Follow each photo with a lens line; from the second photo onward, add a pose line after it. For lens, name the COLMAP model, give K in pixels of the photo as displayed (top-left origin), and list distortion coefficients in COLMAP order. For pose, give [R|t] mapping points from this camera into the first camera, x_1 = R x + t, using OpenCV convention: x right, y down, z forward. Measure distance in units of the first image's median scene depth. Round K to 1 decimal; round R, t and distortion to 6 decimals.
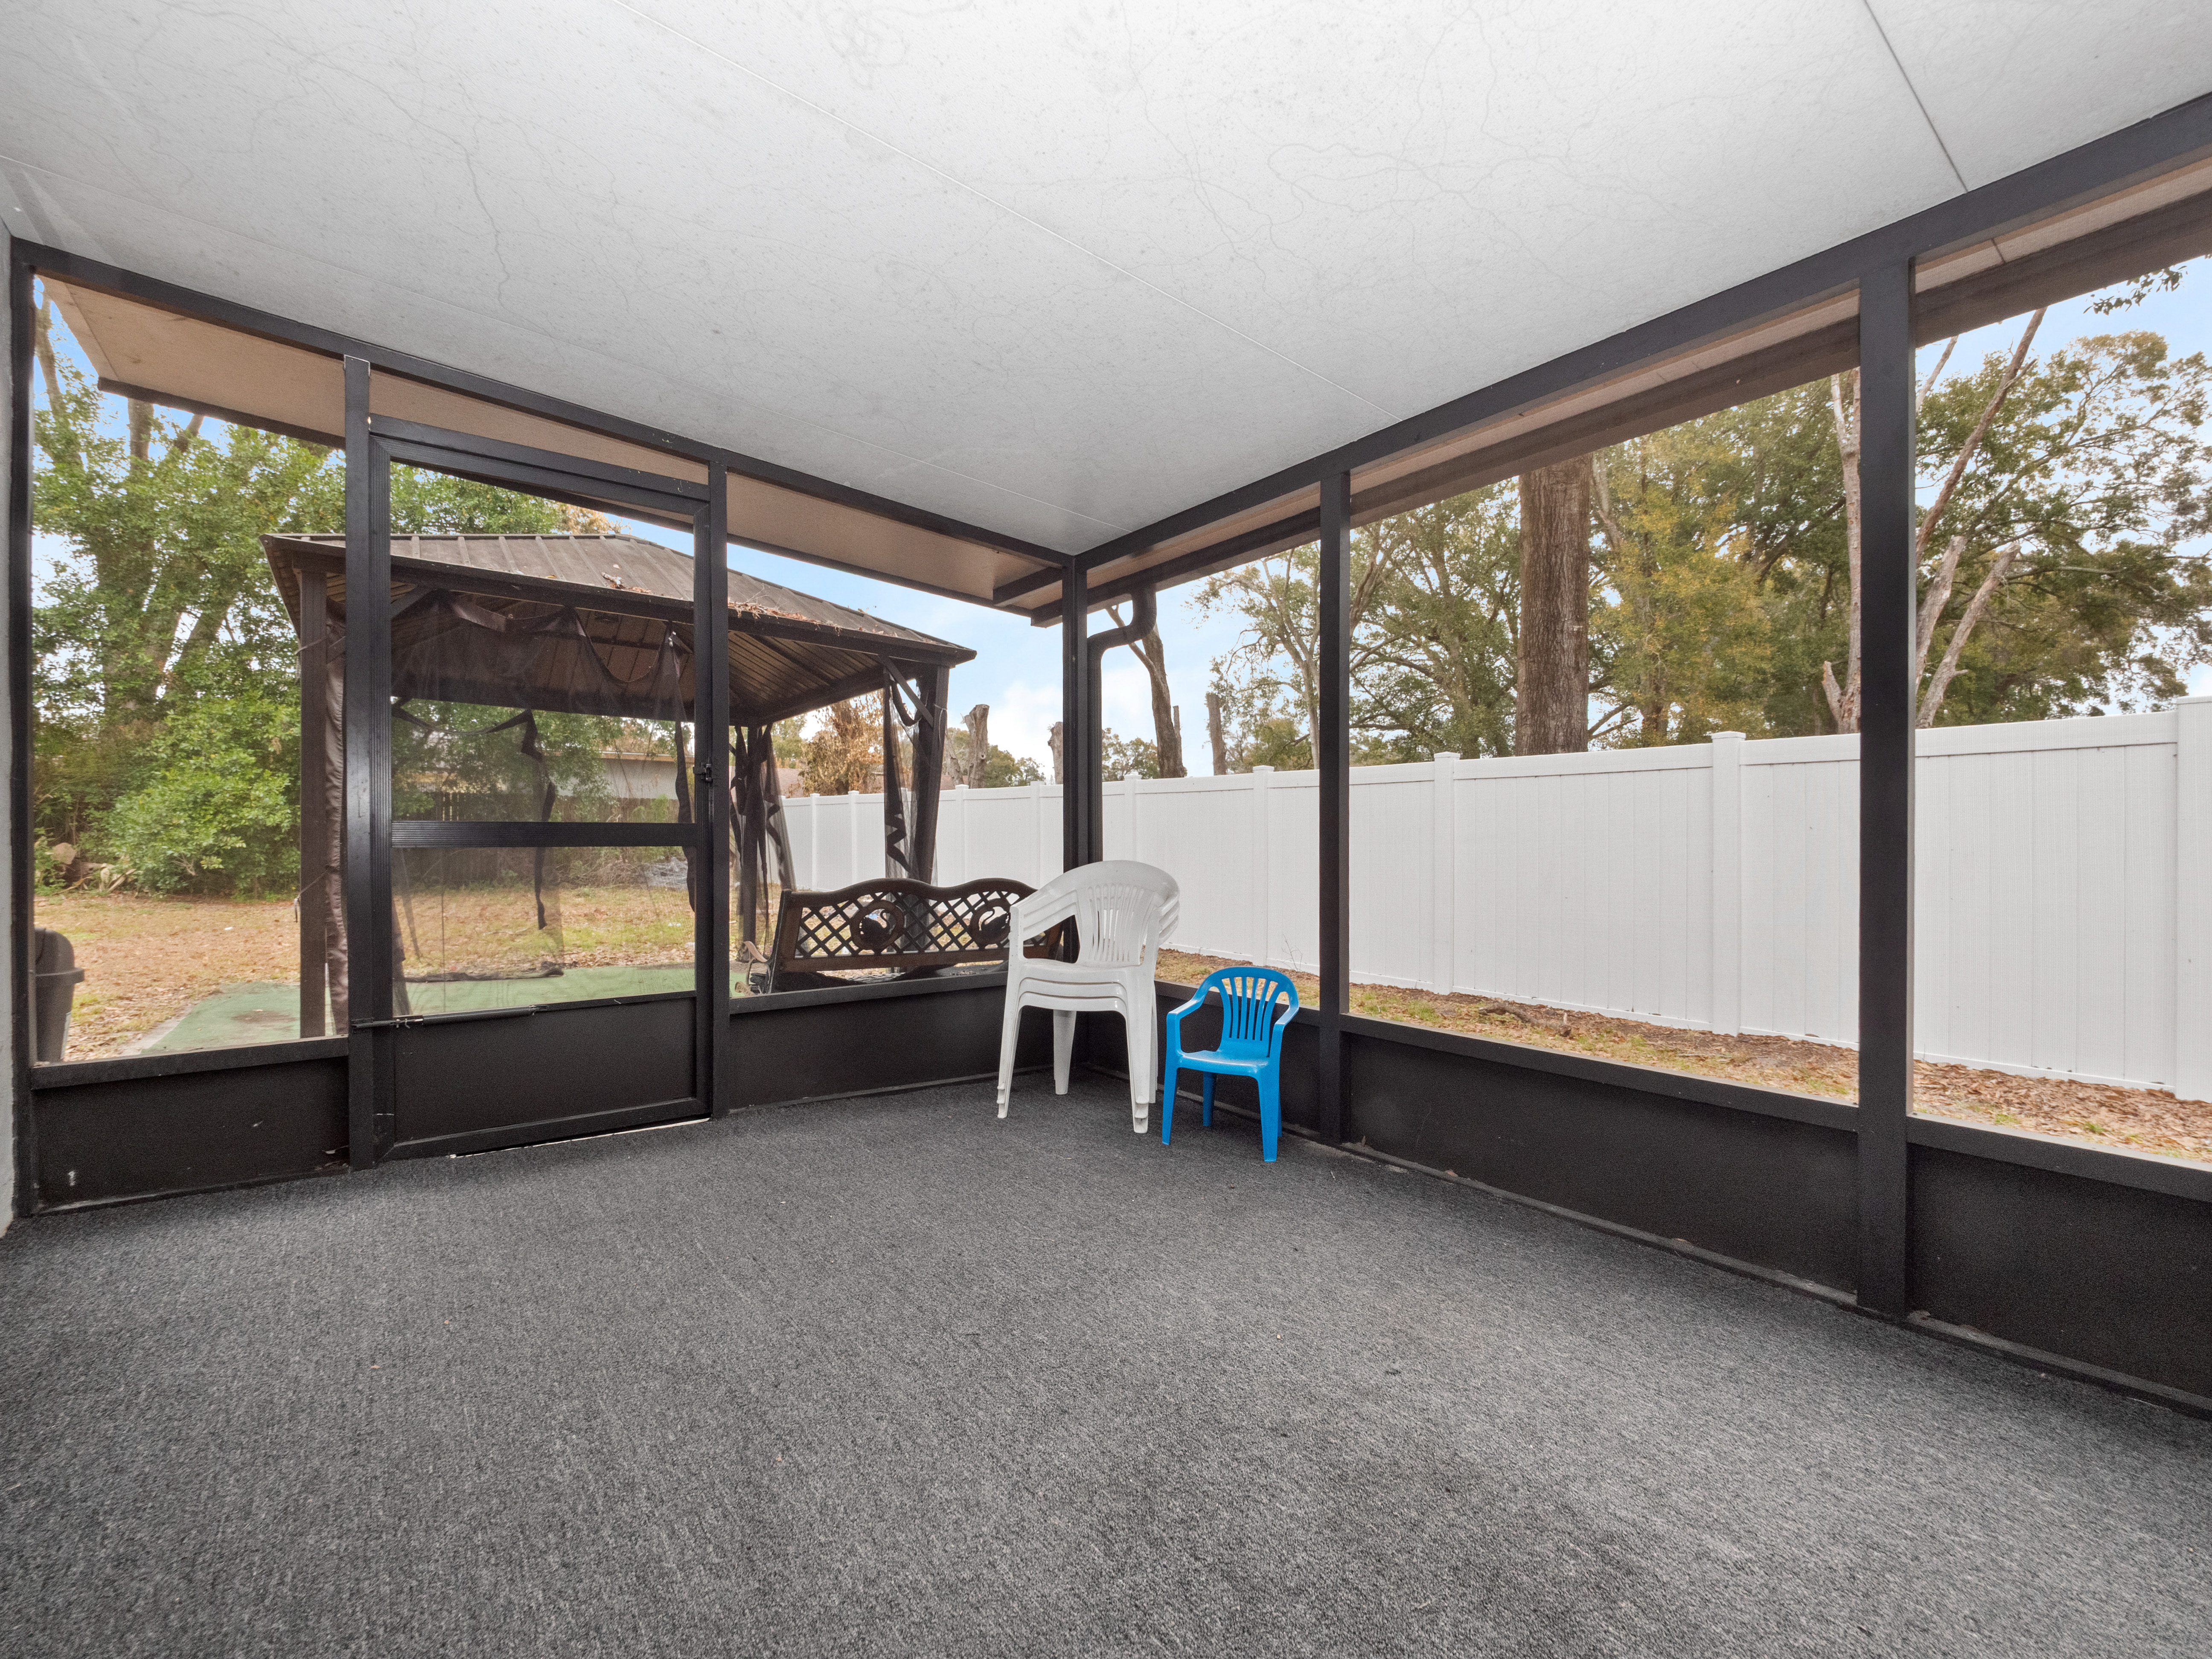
lens RADIAL K [[951.3, 0, 1099.5], [0, 951.3, 838.4], [0, 0, 1]] dist [-0.003140, -0.001579]
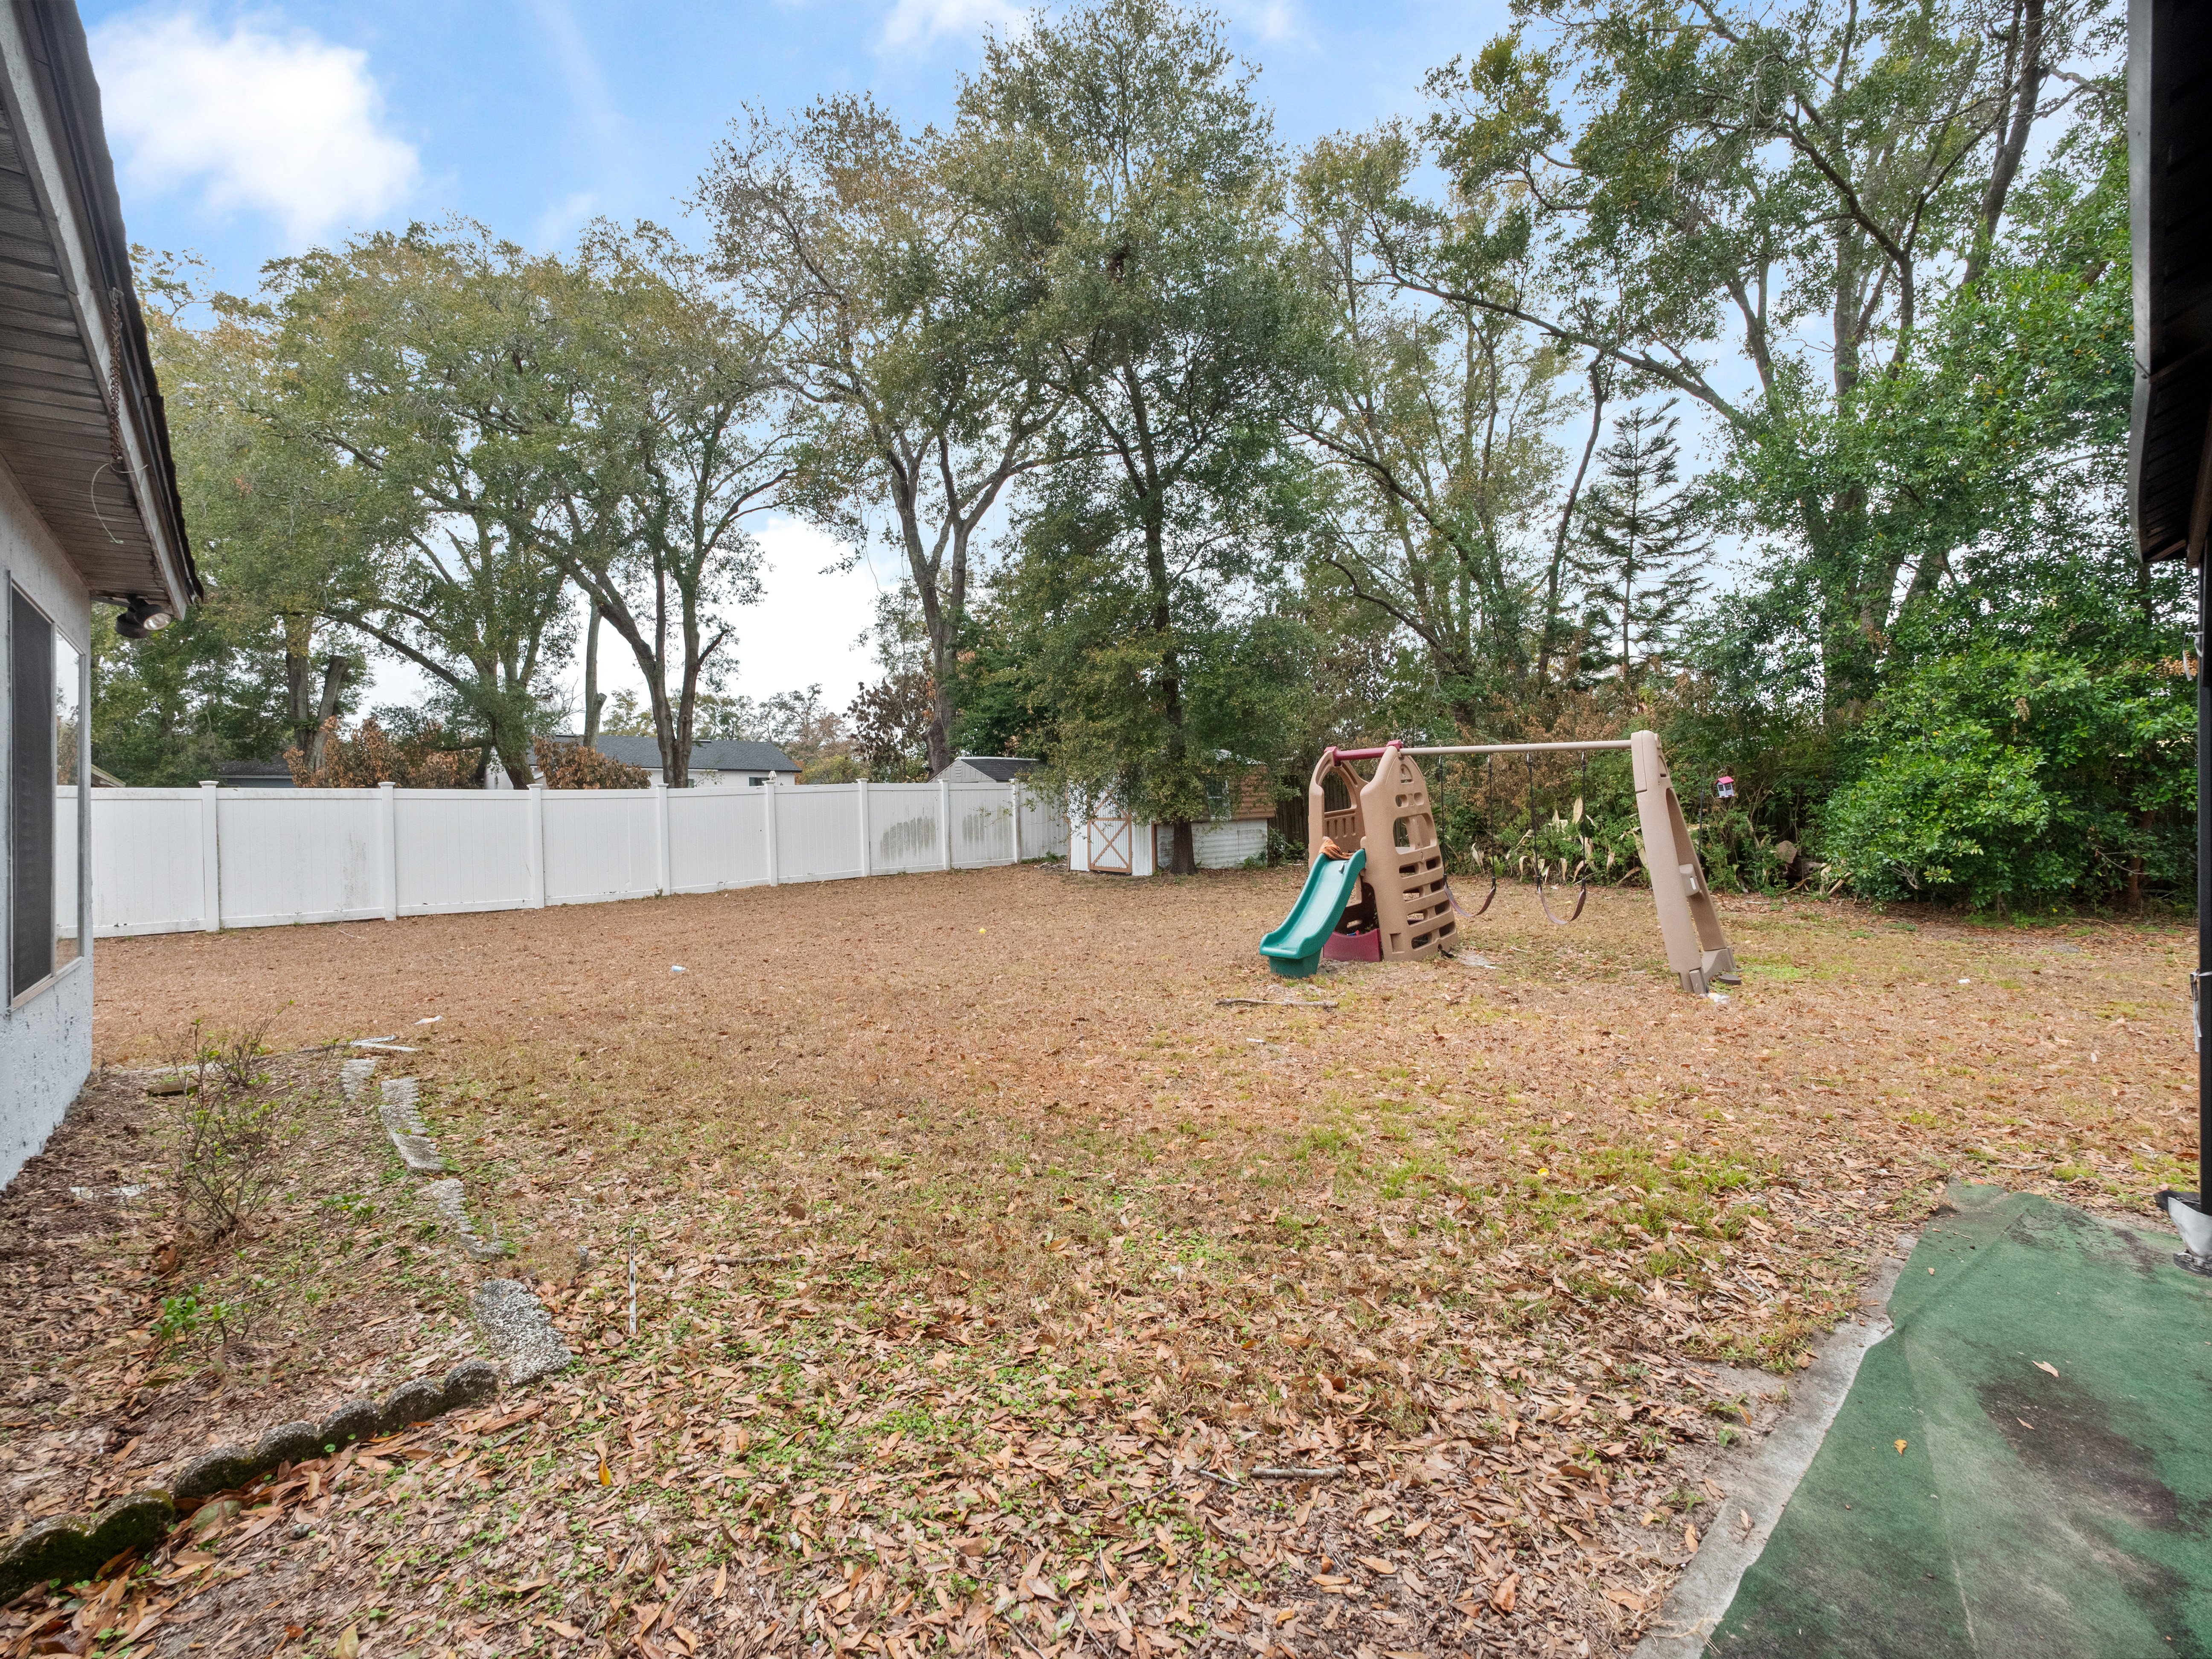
lens RADIAL K [[951.3, 0, 1098.7], [0, 951.3, 814.2], [0, 0, 1]] dist [-0.003140, -0.001579]
pose [[0.087294, -0.014682, -0.996074, -0.234713], [0.023885, 0.999635, -0.012641, -0.028220], [0.995896, -0.022687, 0.087613, 0.260263]]
